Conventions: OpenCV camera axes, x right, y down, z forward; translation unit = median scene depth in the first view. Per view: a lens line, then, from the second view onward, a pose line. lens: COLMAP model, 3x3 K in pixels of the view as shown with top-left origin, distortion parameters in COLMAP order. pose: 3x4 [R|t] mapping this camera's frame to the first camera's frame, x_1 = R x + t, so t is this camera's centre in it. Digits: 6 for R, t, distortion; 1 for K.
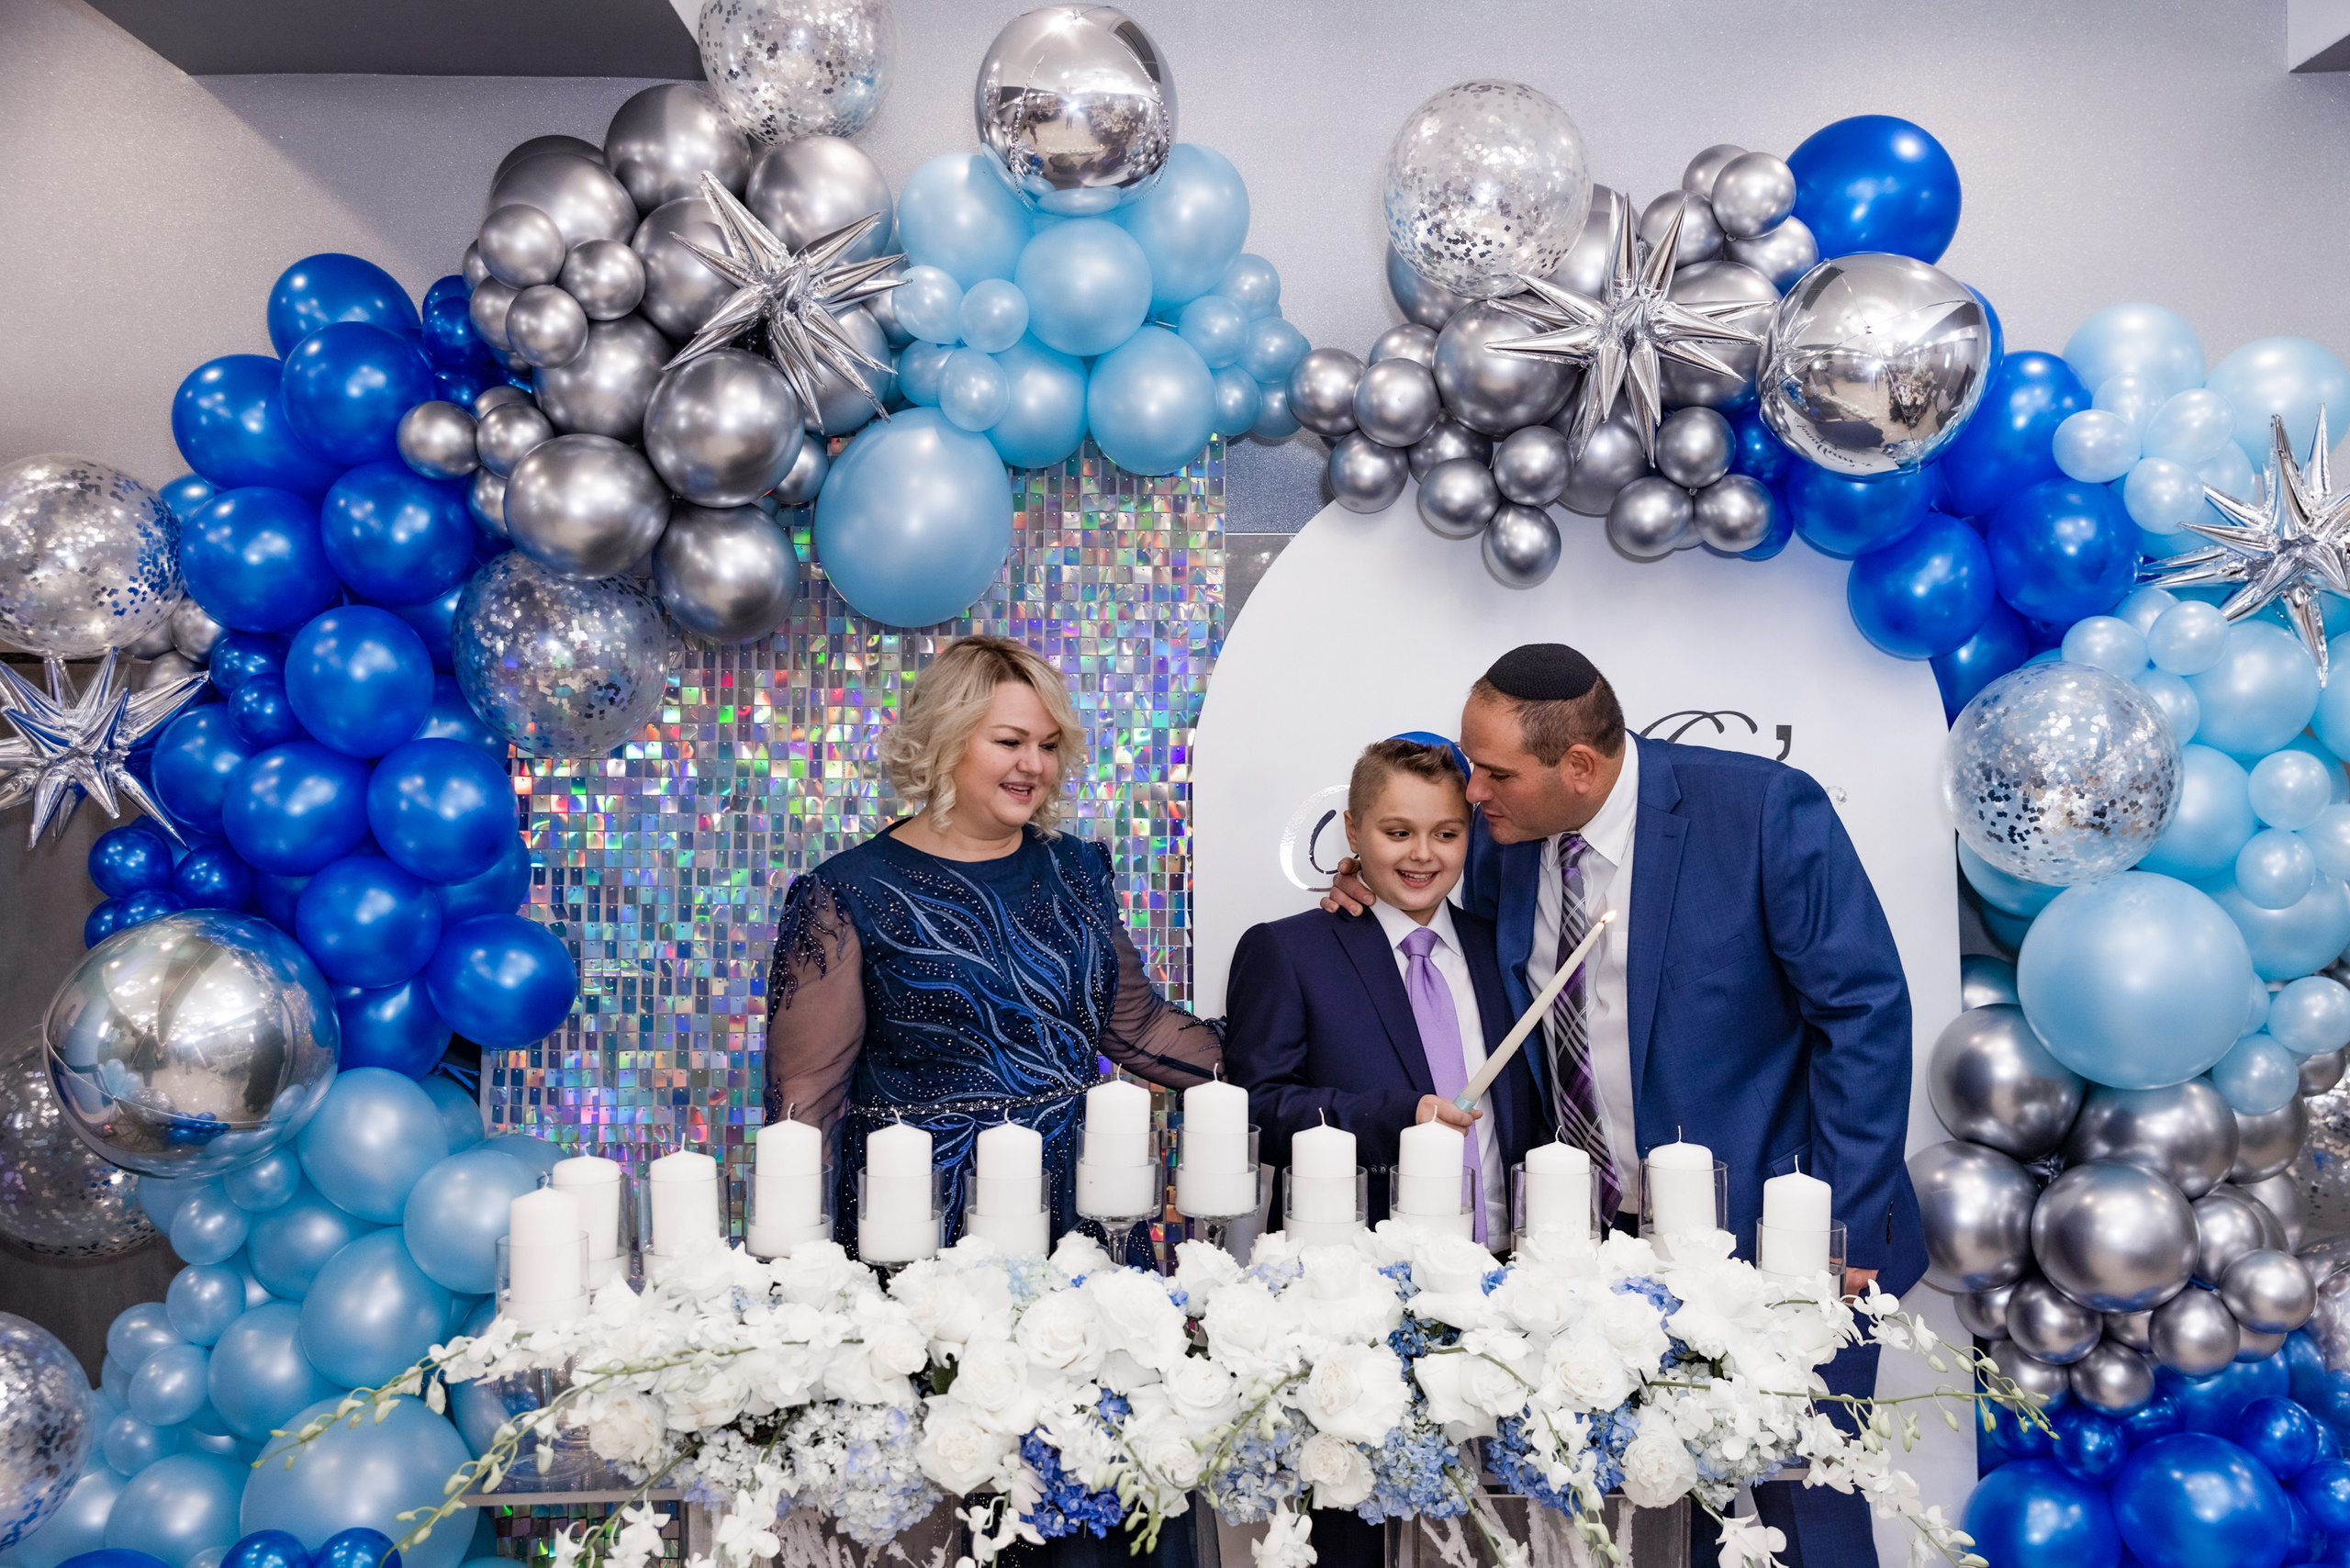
lens RADIAL K [[2360.0, 0, 1189.2], [0, 2360.0, 805.2], [0, 0, 1]] dist [0.034930, -0.012375]
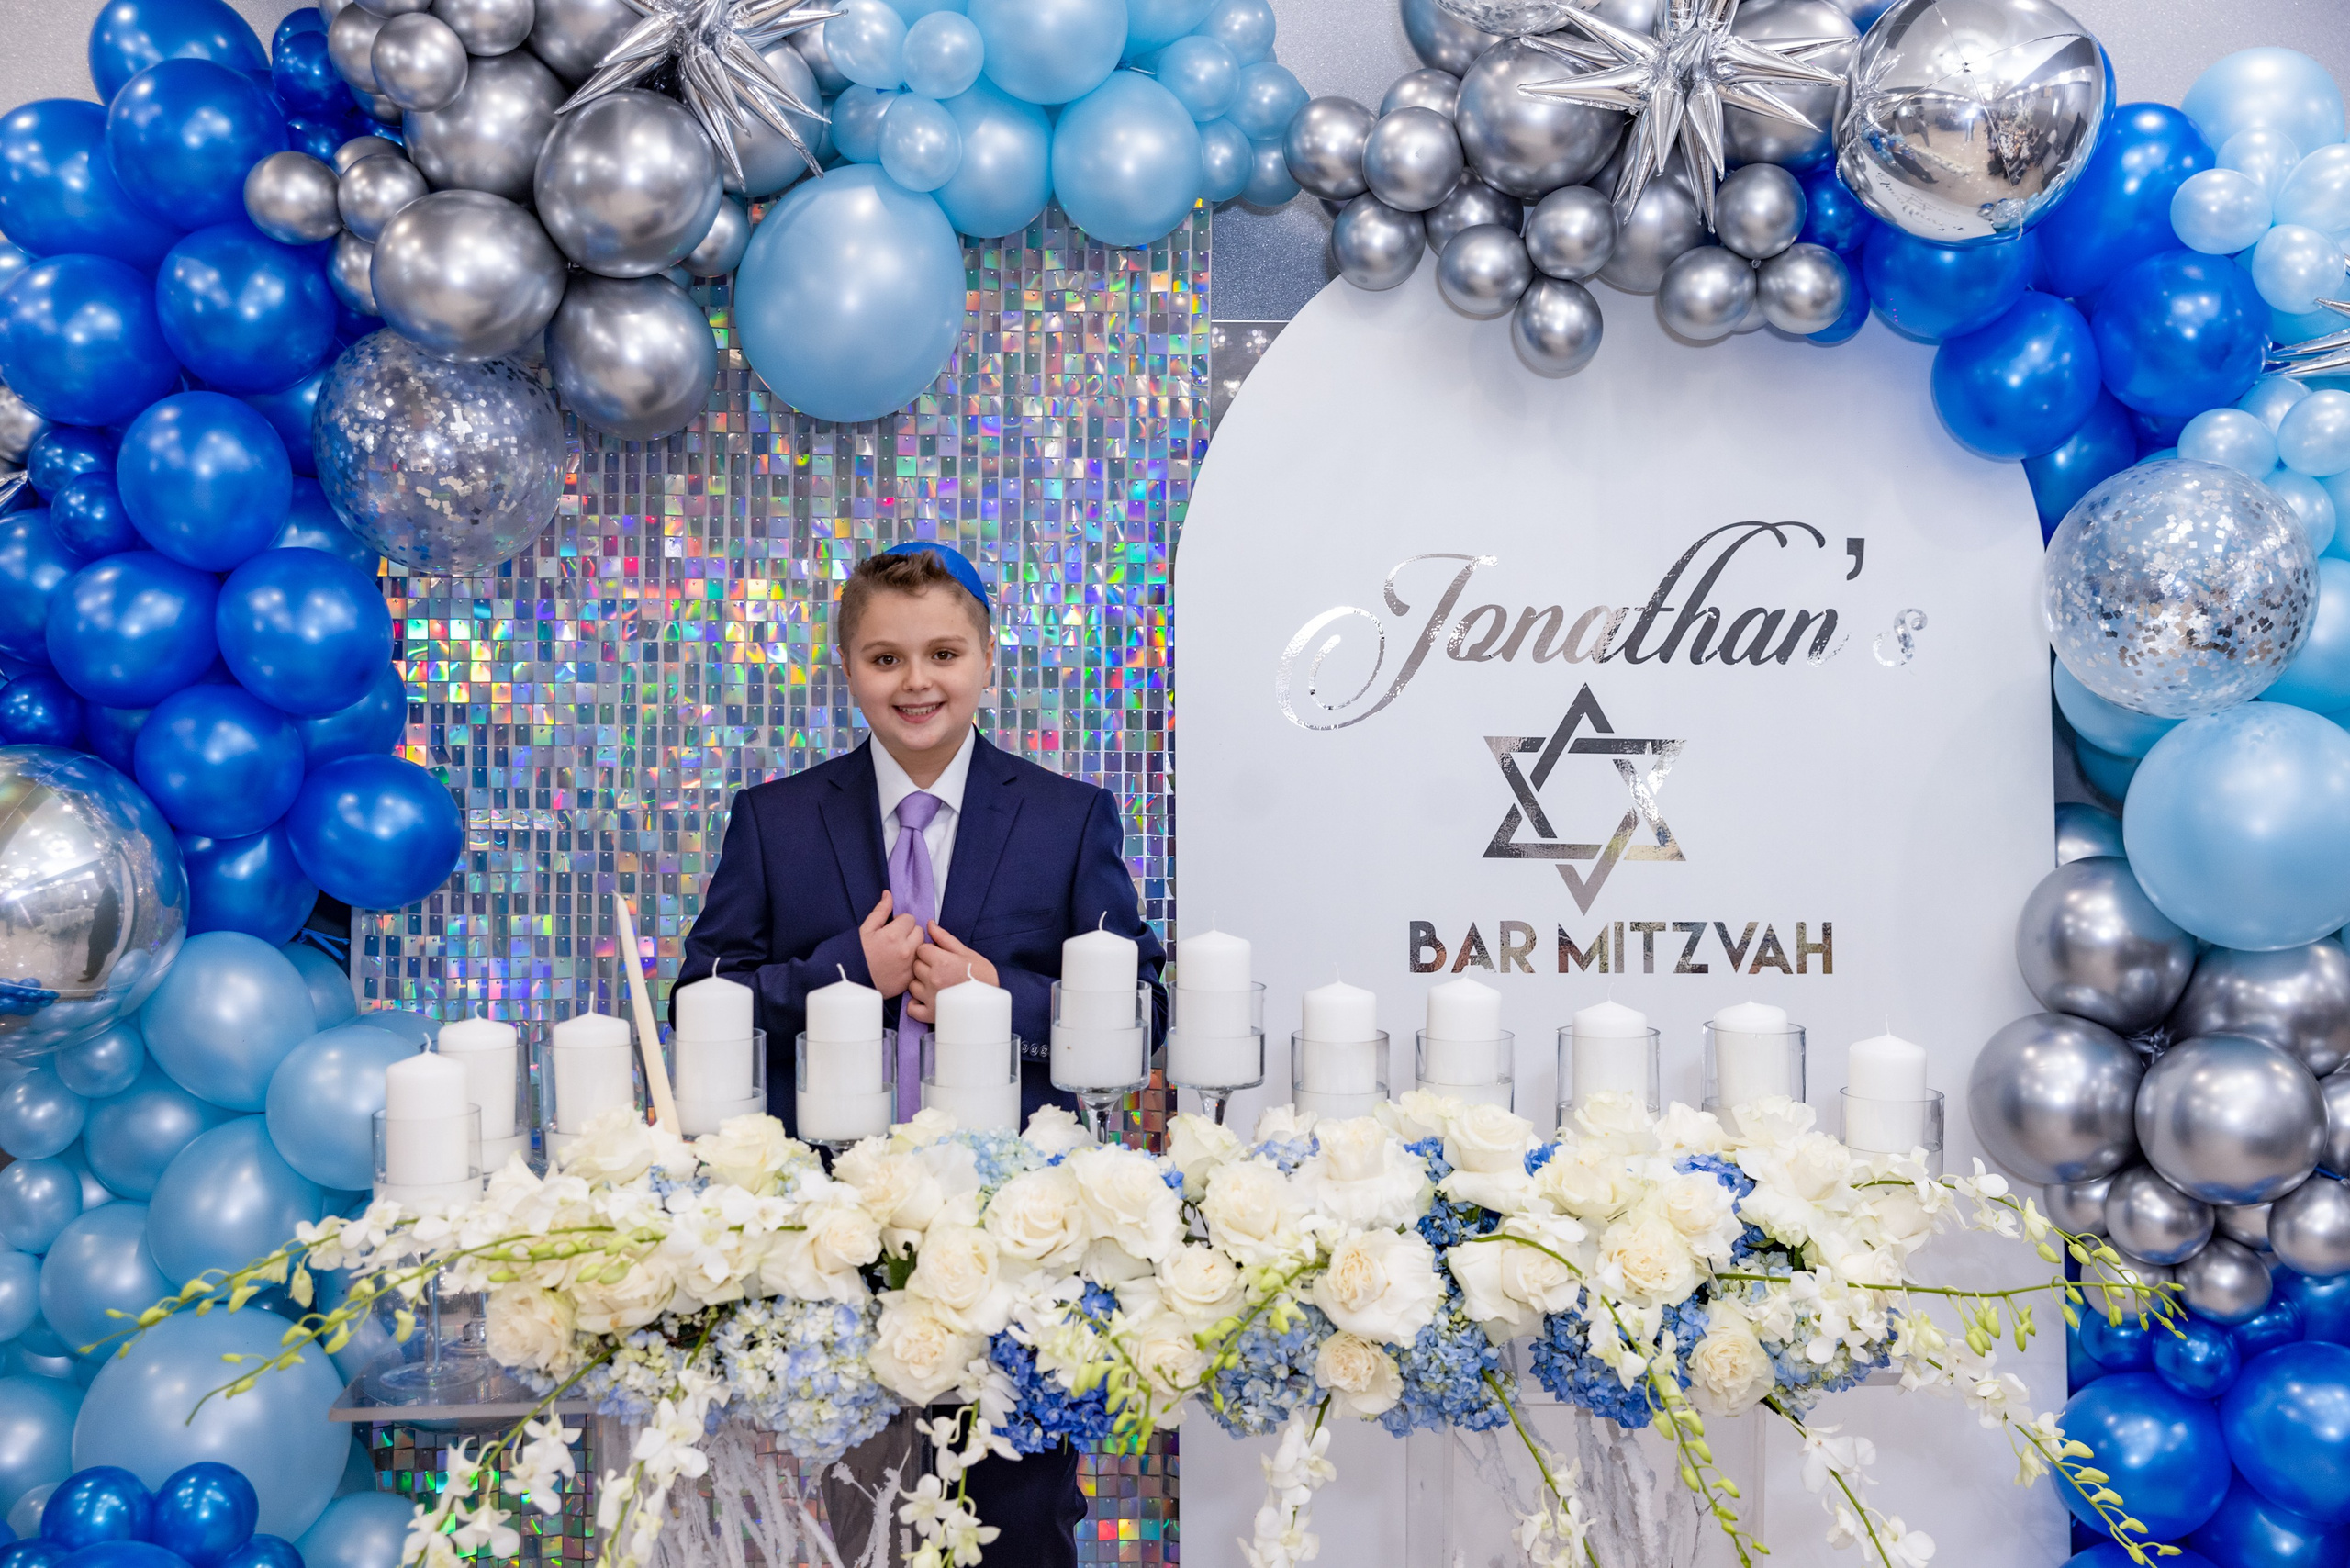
lens RADIAL K [[2633.9, 0, 1181.9], [0, 2633.9, 778.8], [0, 0, 1]] dist [0.016651, 0.021901]
pose [[0.999867, -0.000574, 0.016283, -0.012314], [0.000007, 0.999395, 0.034791, 0.022133], [-0.016293, -0.034786, 0.999262, 0.036483]]
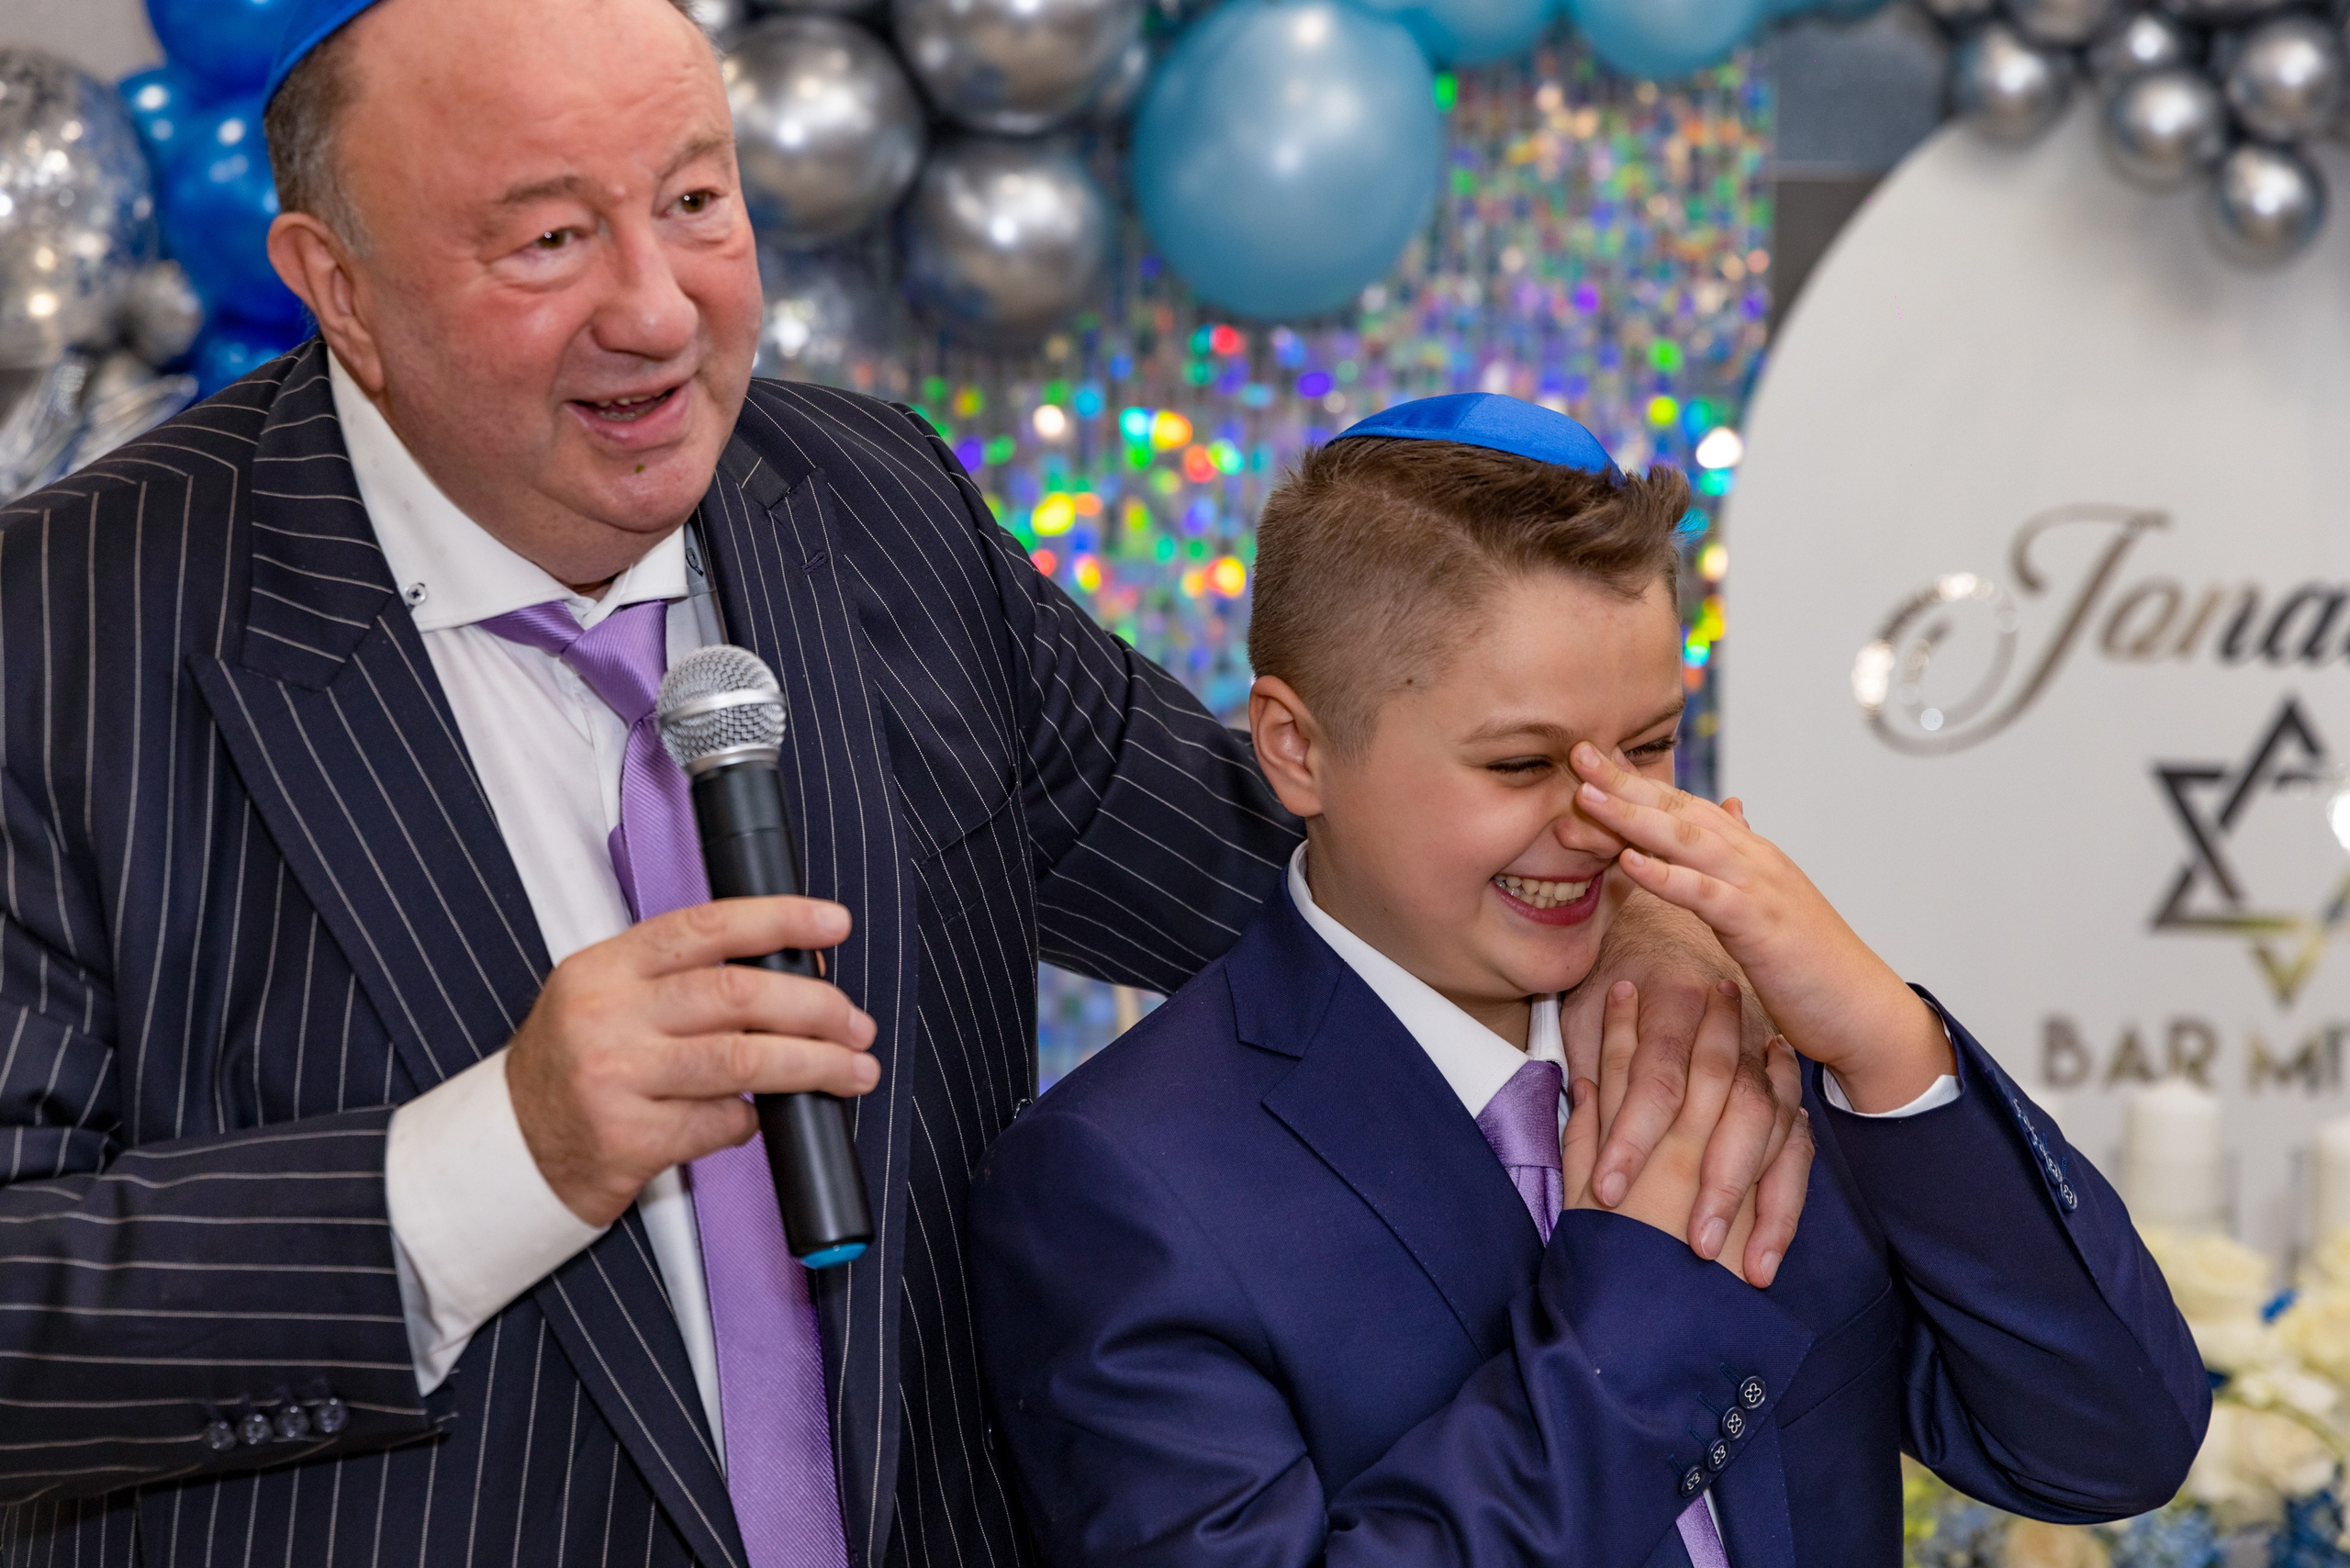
lens RADIAL K [[4651.9, 0, 1175.0], [0, 4651.9, 784.0], [0, 0, 1]] dist [-0.000092, 0.046729]
pose [[0.999413, 0.015157, -0.030726, -0.111874], [-0.014127, 0.999341, 0.033450, 0.007200], [0.031213, -0.032996, 0.998968, -0.258179]]
